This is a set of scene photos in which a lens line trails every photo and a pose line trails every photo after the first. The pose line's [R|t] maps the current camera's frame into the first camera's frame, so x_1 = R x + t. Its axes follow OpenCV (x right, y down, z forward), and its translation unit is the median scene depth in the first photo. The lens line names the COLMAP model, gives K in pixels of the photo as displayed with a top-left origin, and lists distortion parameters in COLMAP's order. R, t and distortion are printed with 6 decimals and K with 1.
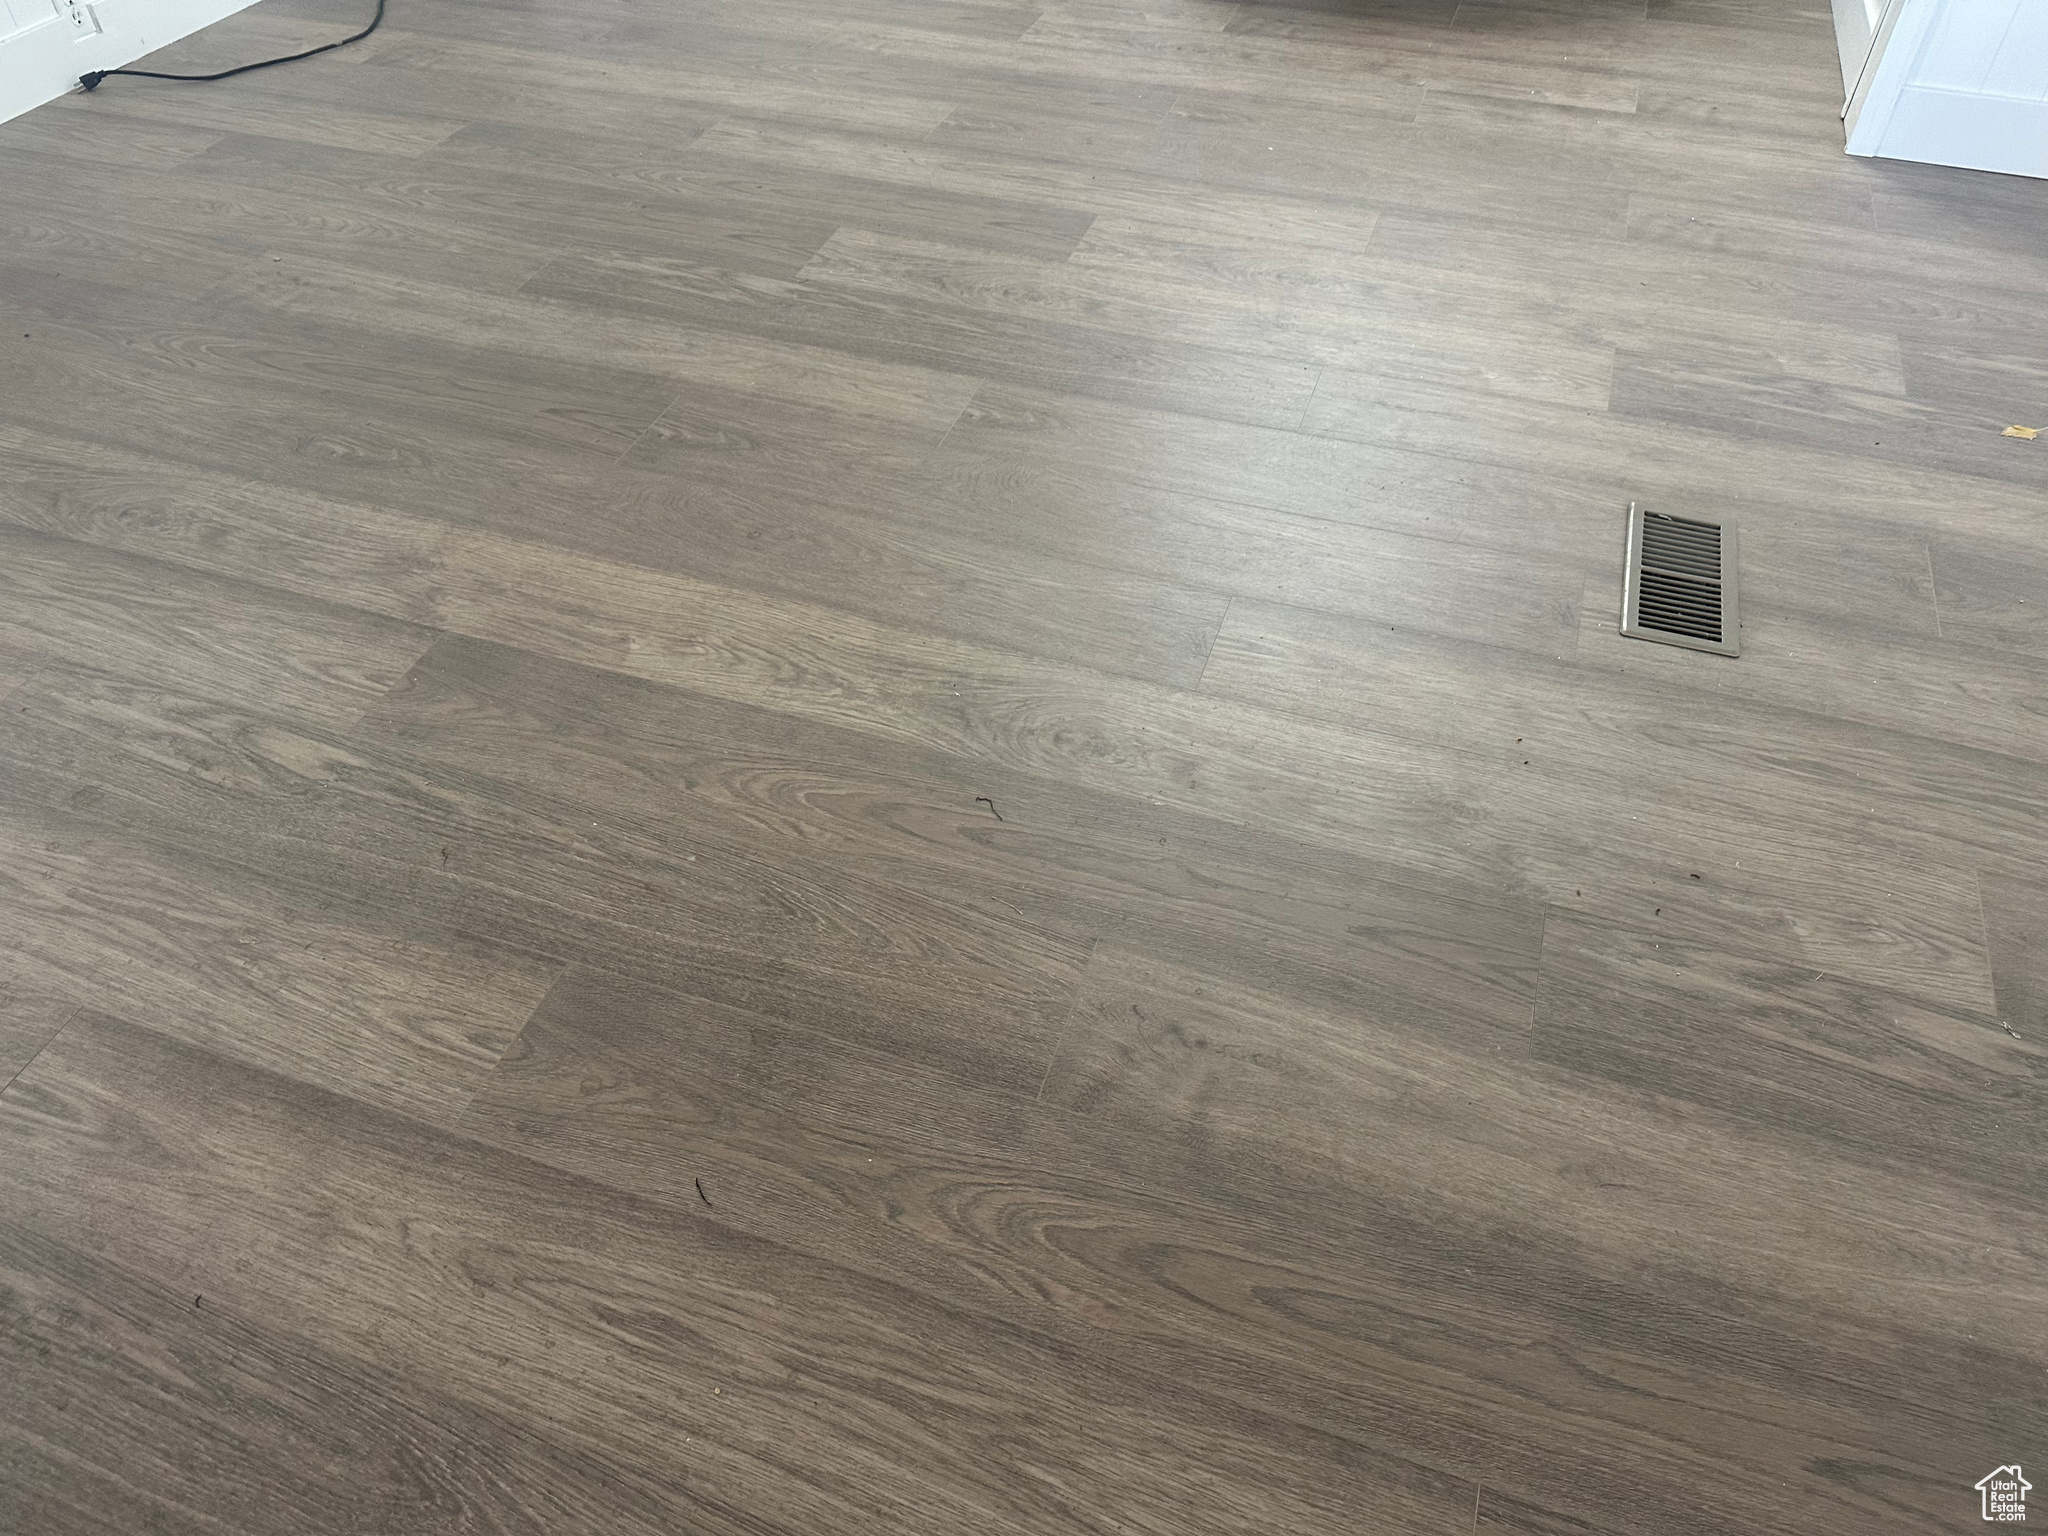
lens RADIAL K [[1463.3, 0, 1037.1], [0, 1463.3, 769.9], [0, 0, 1]] dist [0.036417, -0.058593]
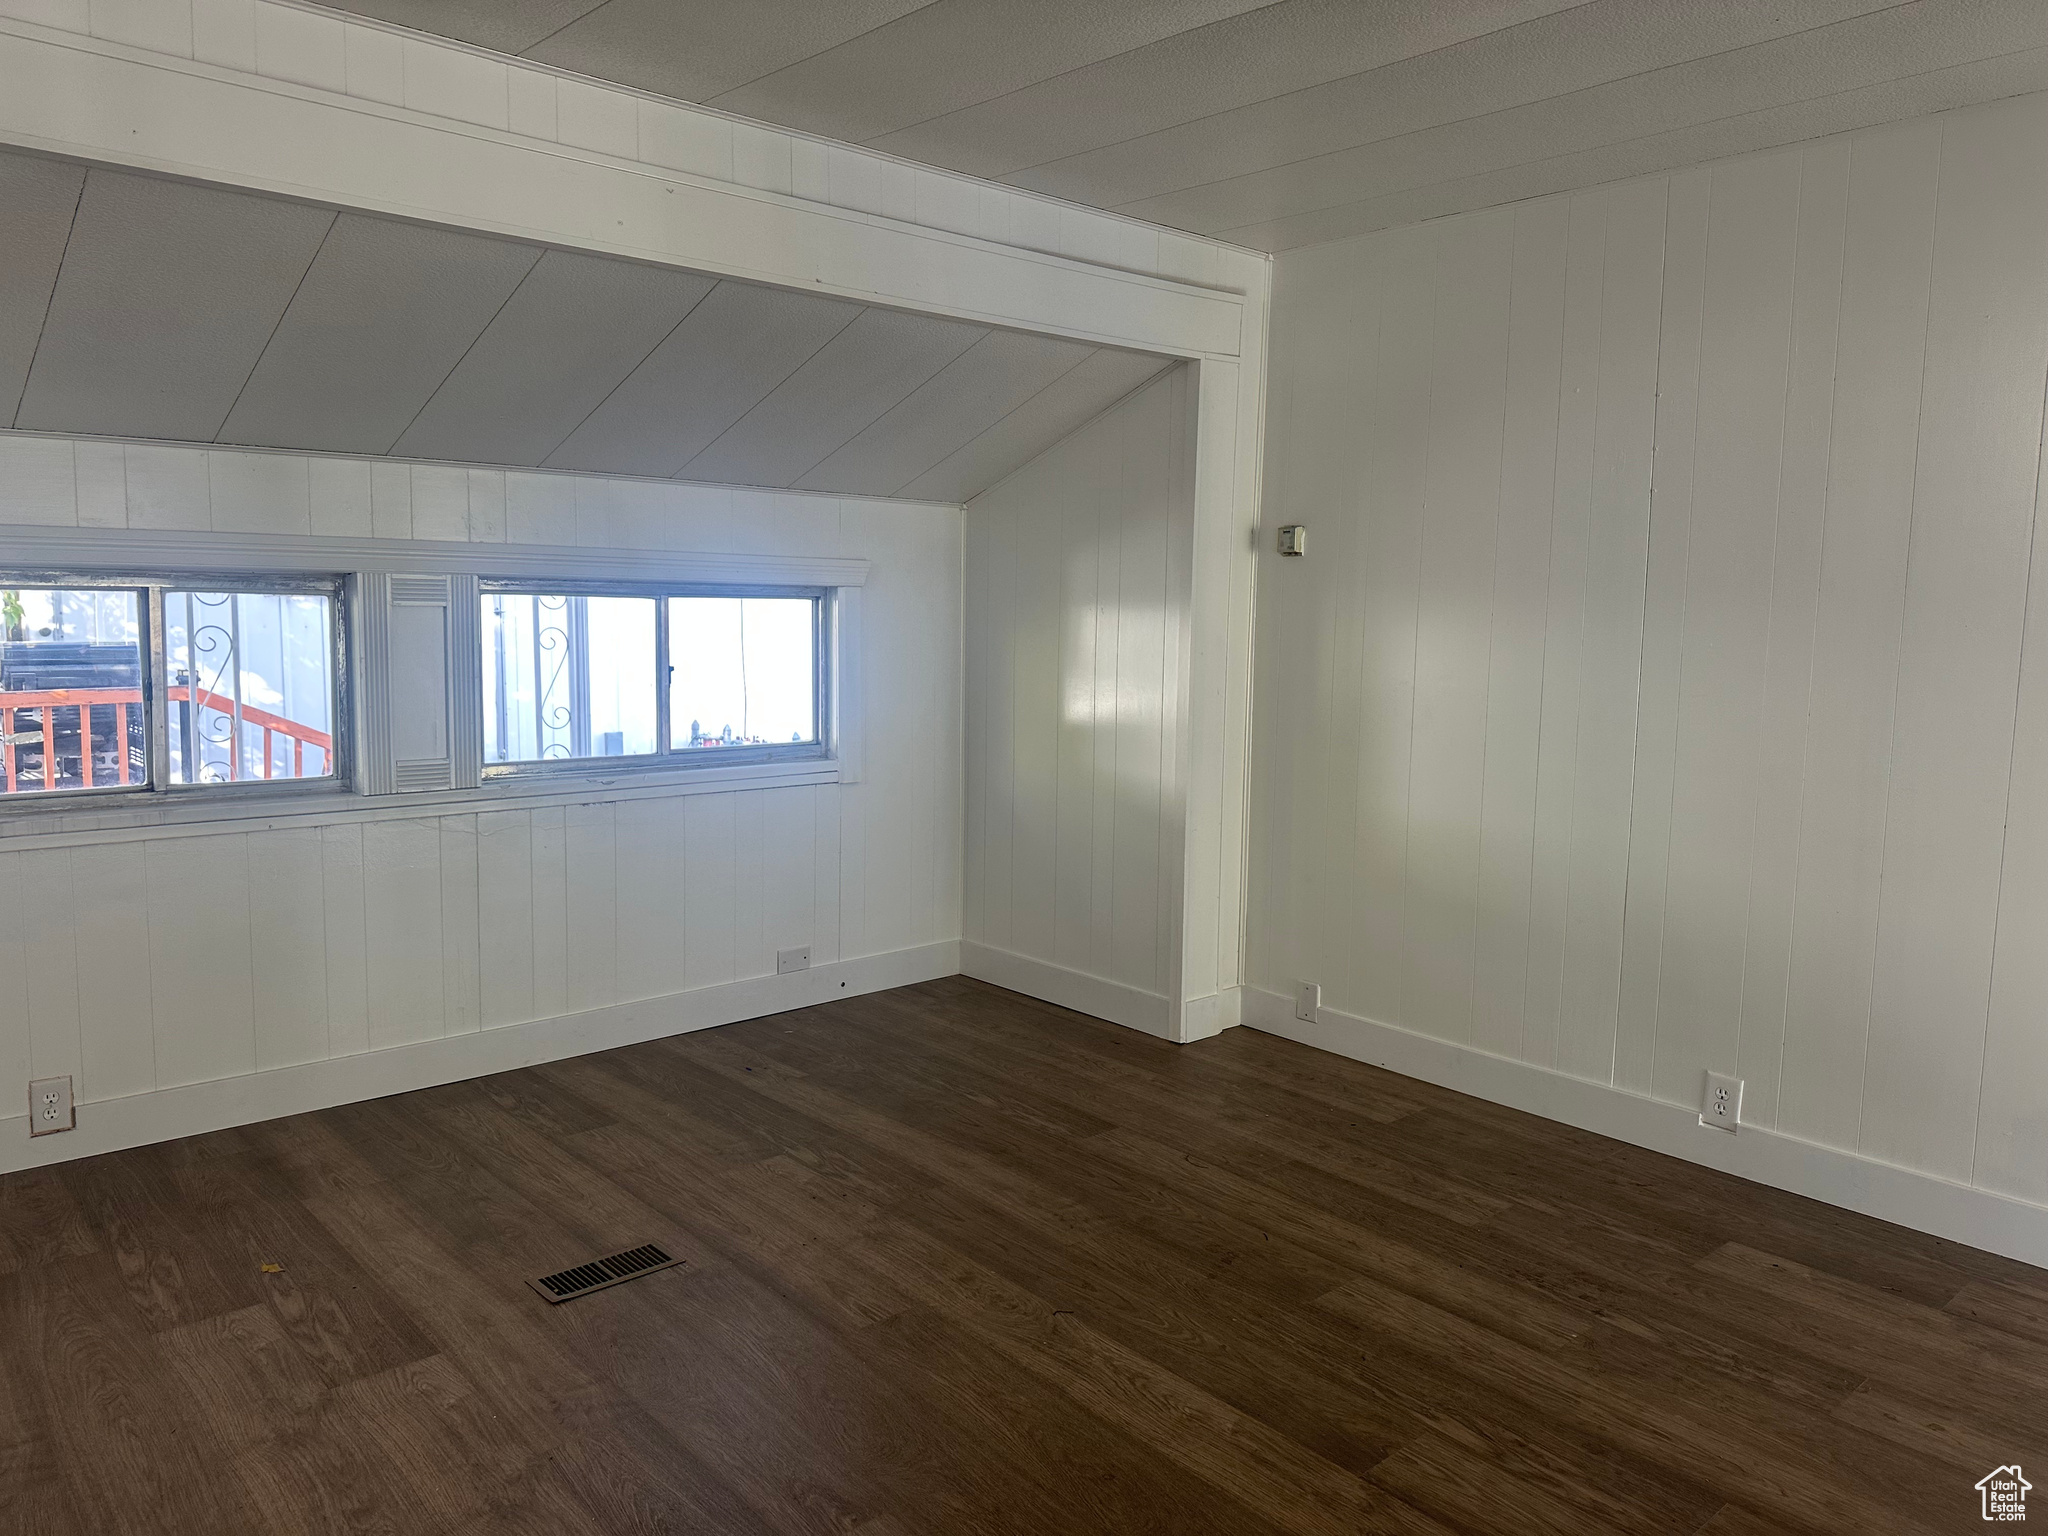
lens RADIAL K [[1463.3, 0, 1025.1], [0, 1463.3, 764.9], [0, 0, 1]] dist [0.036417, -0.058593]
pose [[-0.870463, -0.072014, 0.486937, -0.766140], [0.336162, 0.635651, 0.694941, -1.572998], [-0.359567, 0.768610, -0.529103, 1.369827]]
